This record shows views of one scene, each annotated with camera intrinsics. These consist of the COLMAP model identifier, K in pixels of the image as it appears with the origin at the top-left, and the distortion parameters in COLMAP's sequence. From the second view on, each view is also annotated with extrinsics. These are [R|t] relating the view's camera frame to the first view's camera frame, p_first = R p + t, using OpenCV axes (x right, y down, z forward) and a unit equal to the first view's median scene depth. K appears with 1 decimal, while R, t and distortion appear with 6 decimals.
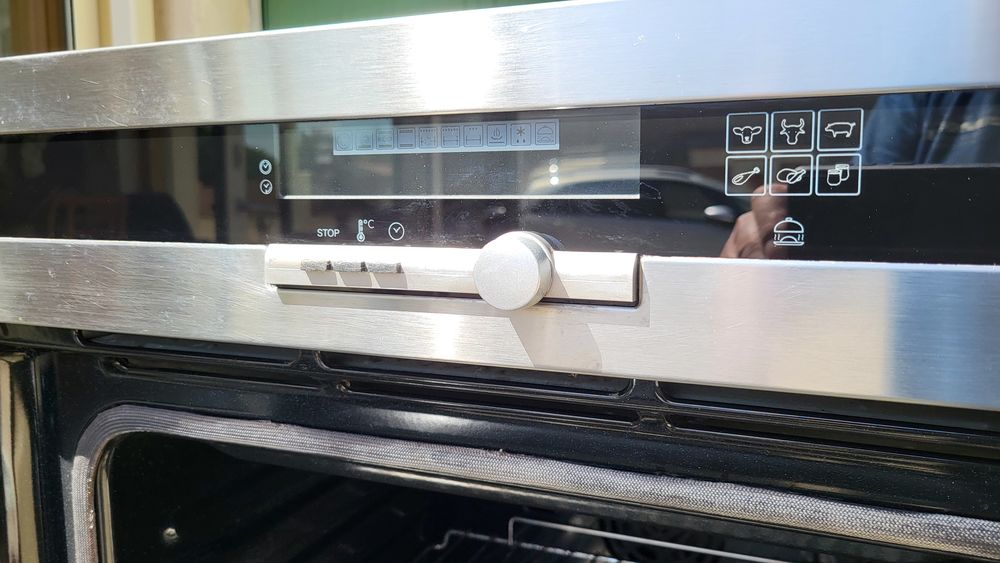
lens RADIAL K [[804.6, 0, 500.0], [0, 804.6, 281.5], [0, 0, 1]] dist [0.005446, 0.000743]
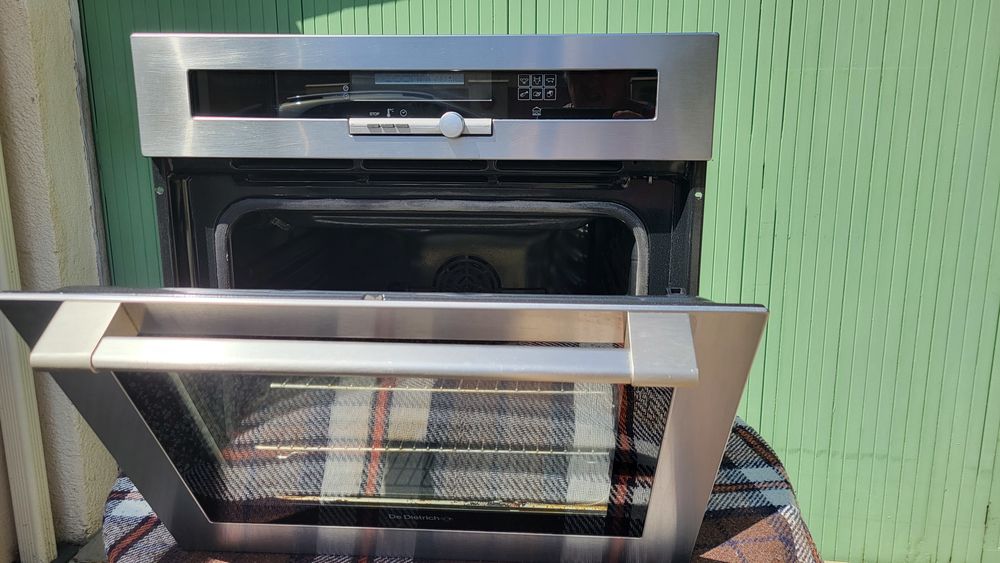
lens RADIAL K [[768.4, 0, 500.0], [0, 768.4, 281.5], [0, 0, 1]] dist [-0.000018, 0.000318]
pose [[0.943566, -0.057944, 0.326077, -0.774025], [0.030228, 0.995534, 0.089437, 0.315295], [-0.329803, -0.074533, 0.941103, -1.791392]]
